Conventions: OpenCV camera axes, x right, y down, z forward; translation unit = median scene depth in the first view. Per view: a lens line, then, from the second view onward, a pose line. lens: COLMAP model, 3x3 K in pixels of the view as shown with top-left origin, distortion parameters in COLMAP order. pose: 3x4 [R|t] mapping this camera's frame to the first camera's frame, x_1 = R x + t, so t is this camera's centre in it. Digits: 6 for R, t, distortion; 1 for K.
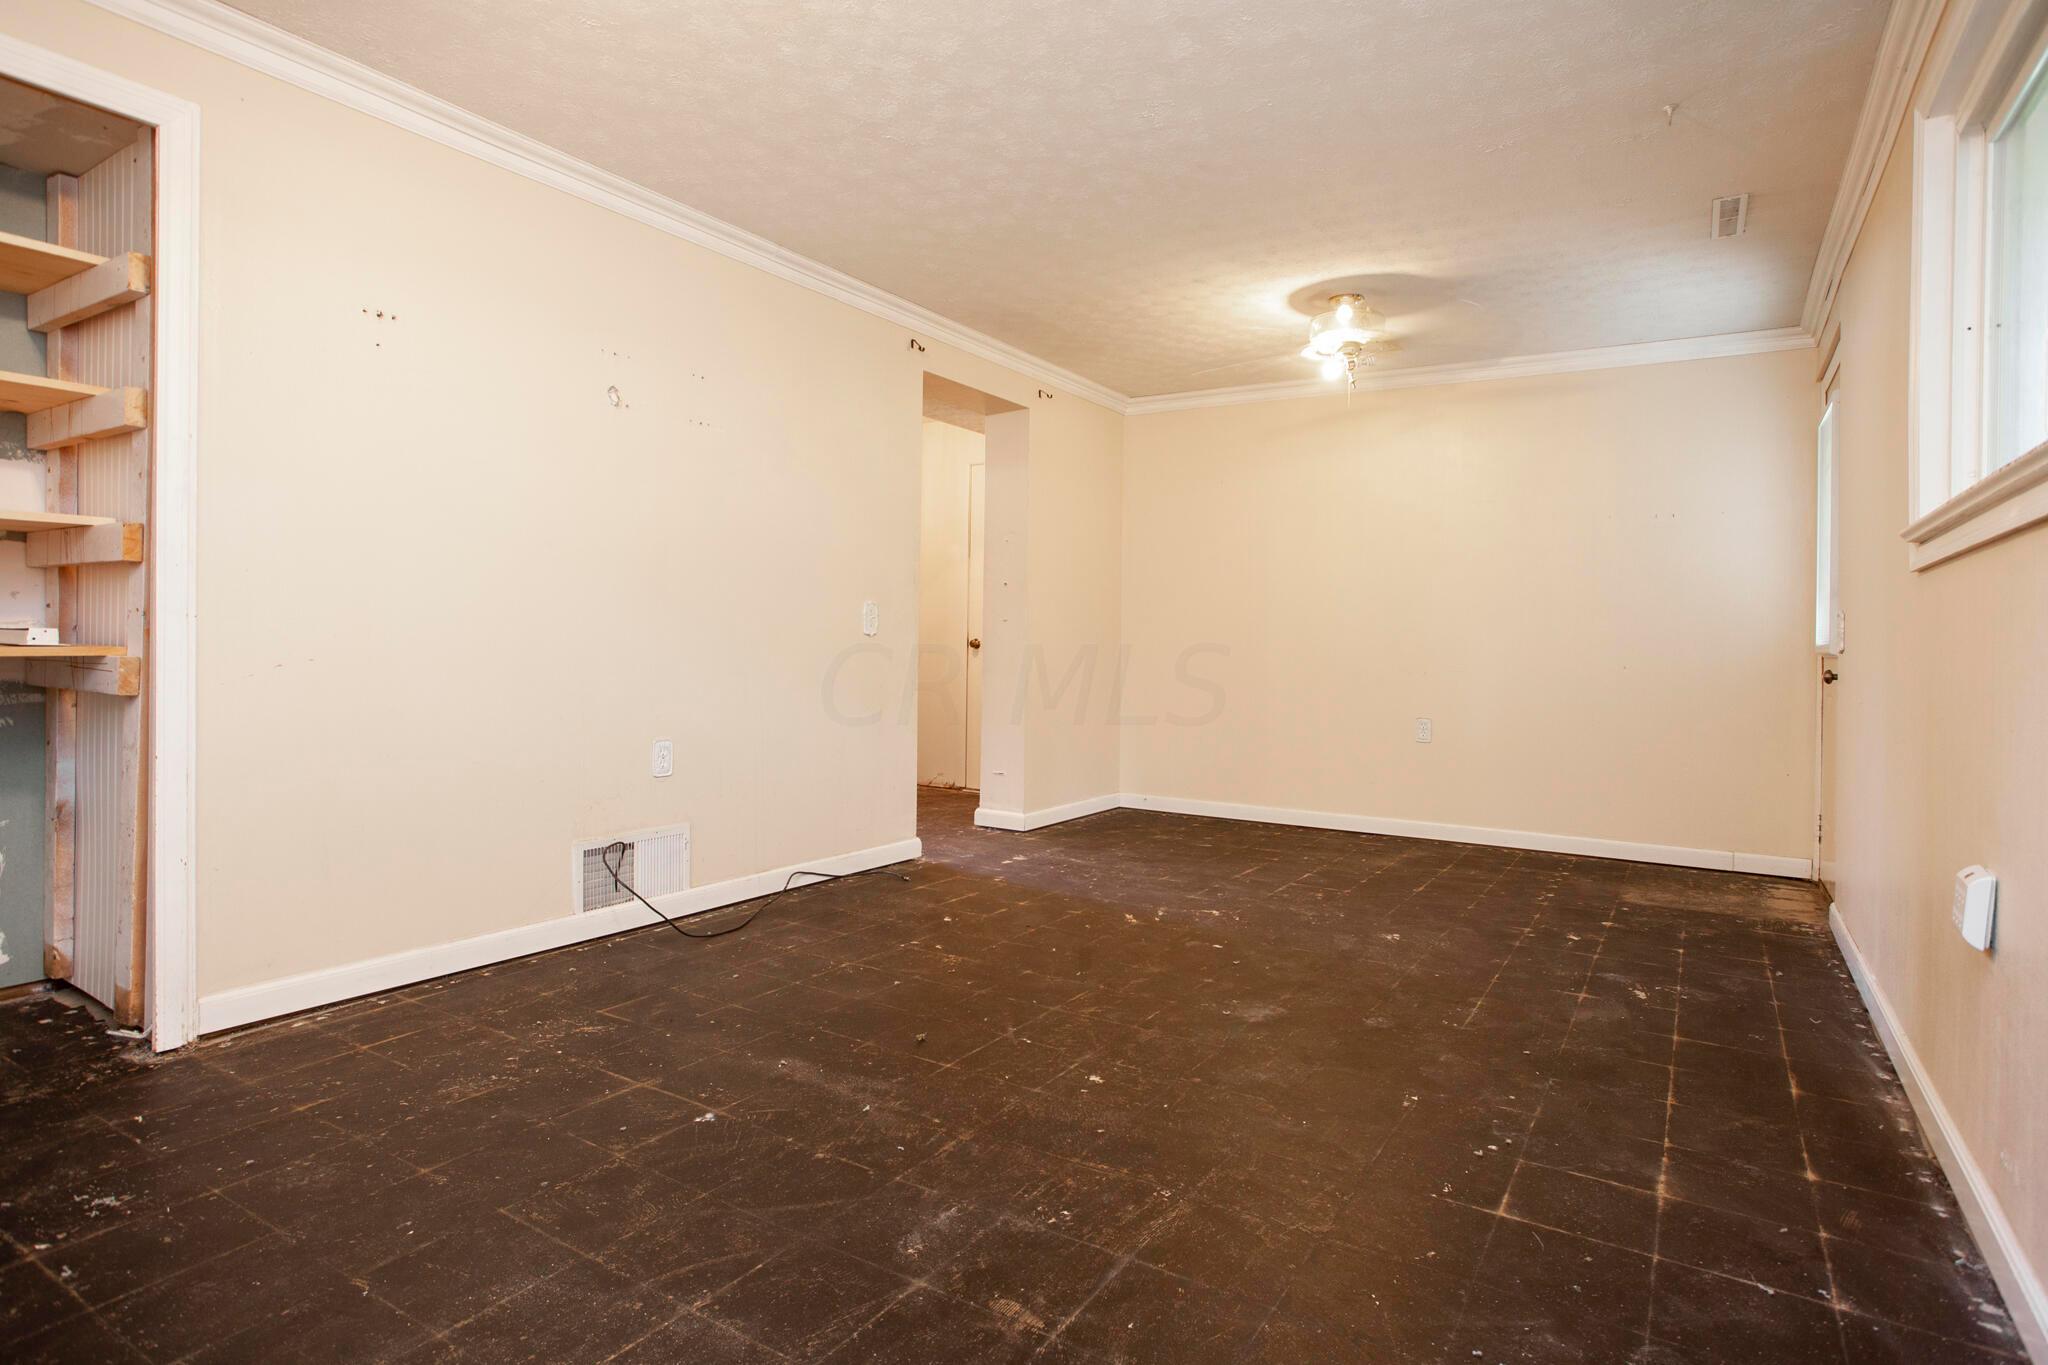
lens RADIAL K [[1075.5, 0, 1024.0], [0, 1075.5, 682.5], [0, 0, 1]] dist [-0.000884, -0.000056]
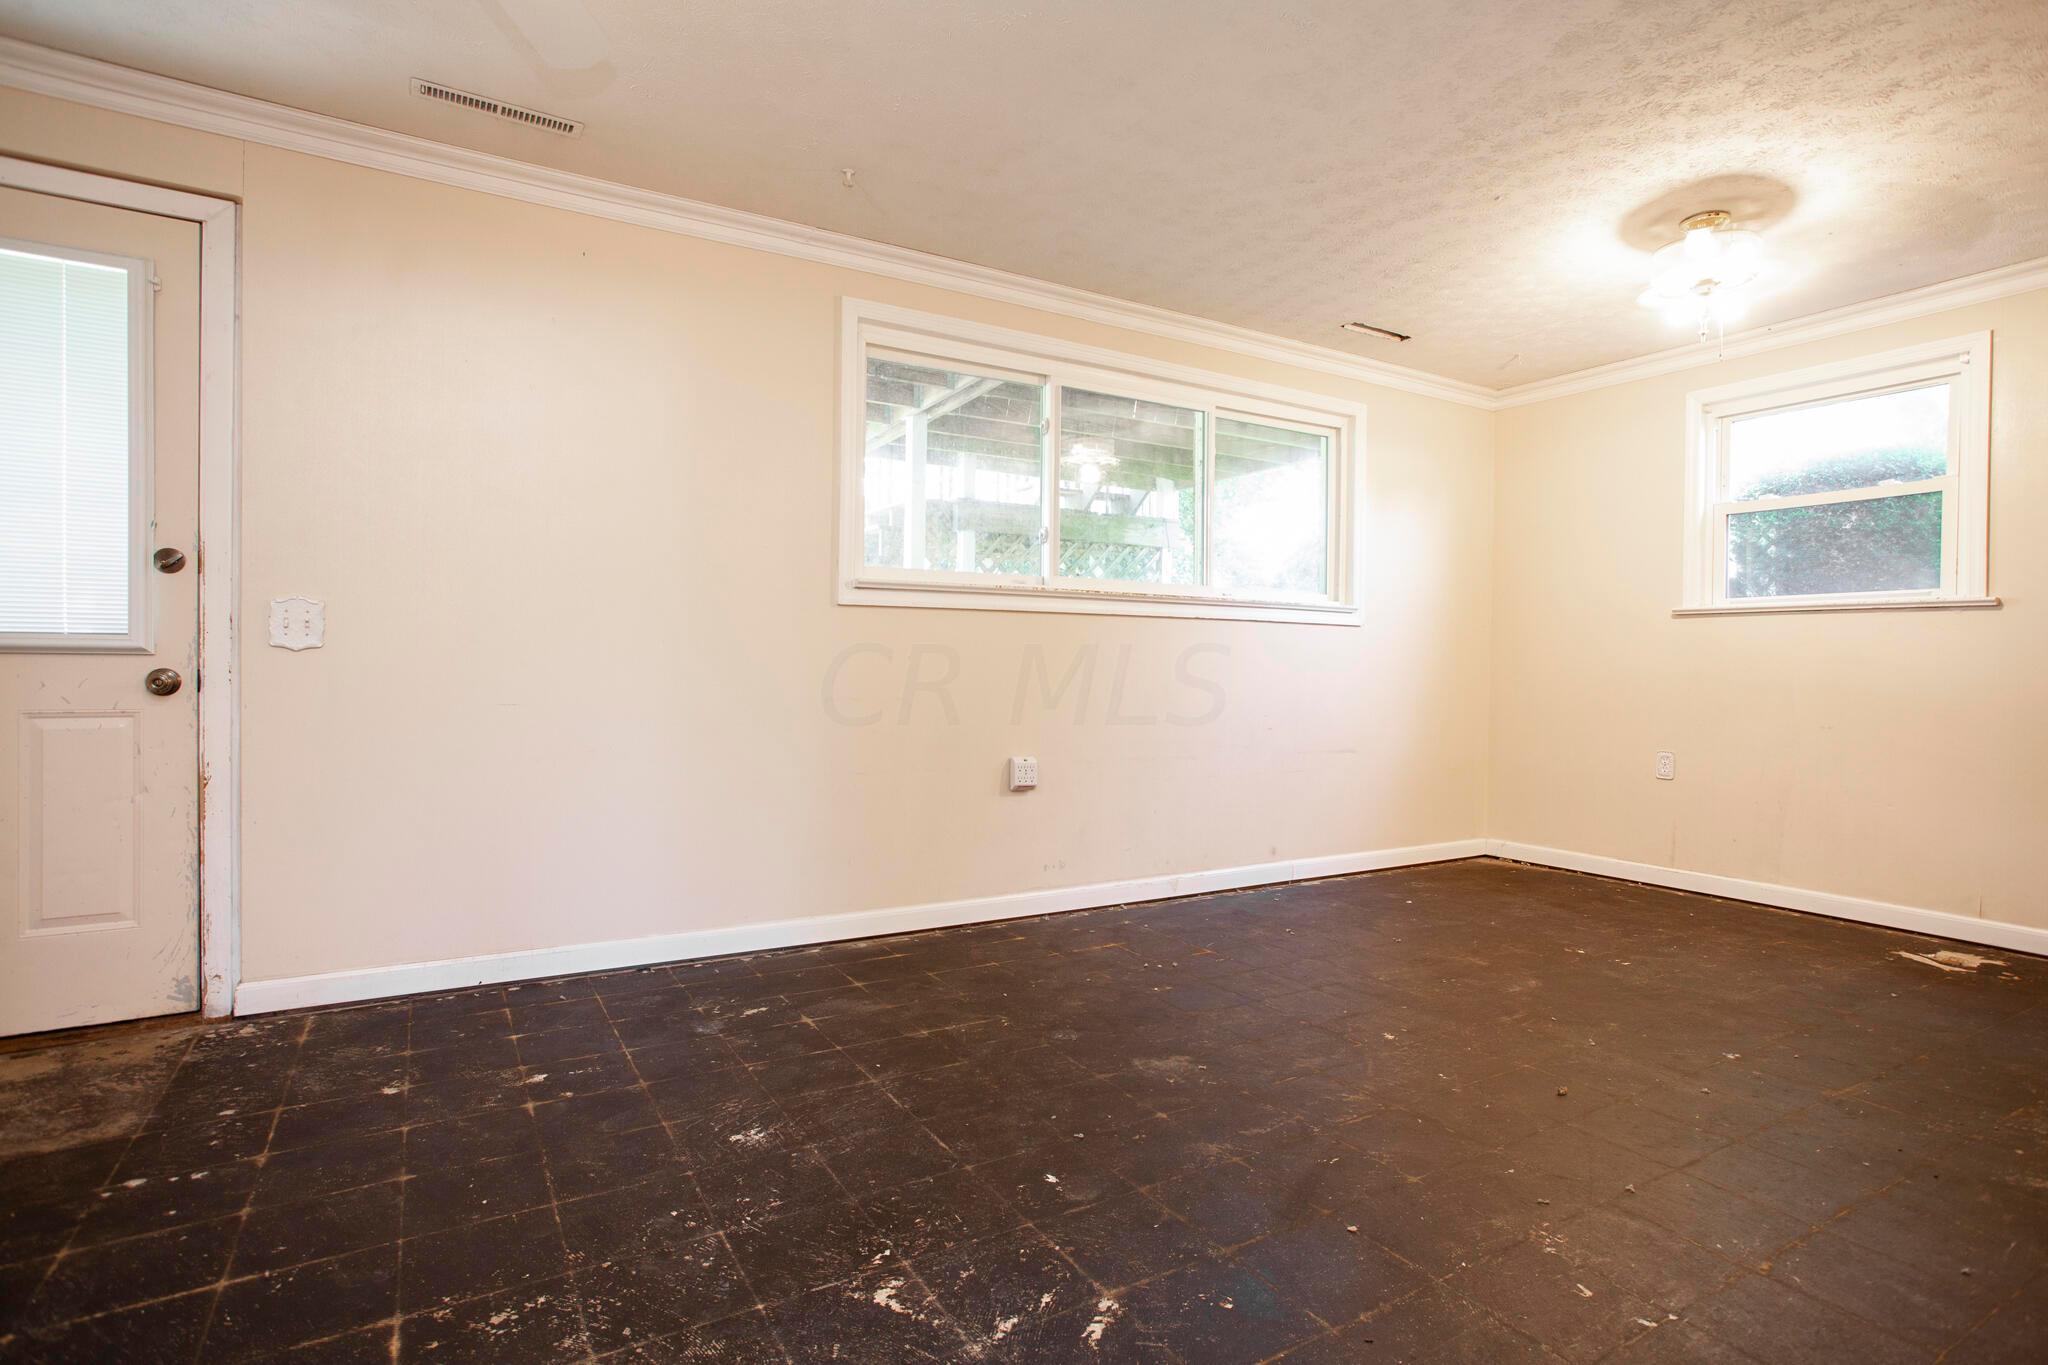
lens RADIAL K [[1075.5, 0, 1024.0], [0, 1075.5, 682.5], [0, 0, 1]] dist [-0.000884, -0.000056]
pose [[-0.898412, -0.038088, 0.437499, -0.065356], [-0.014862, 0.998298, 0.056391, -0.071675], [-0.438902, 0.044160, -0.897449, 1.906164]]
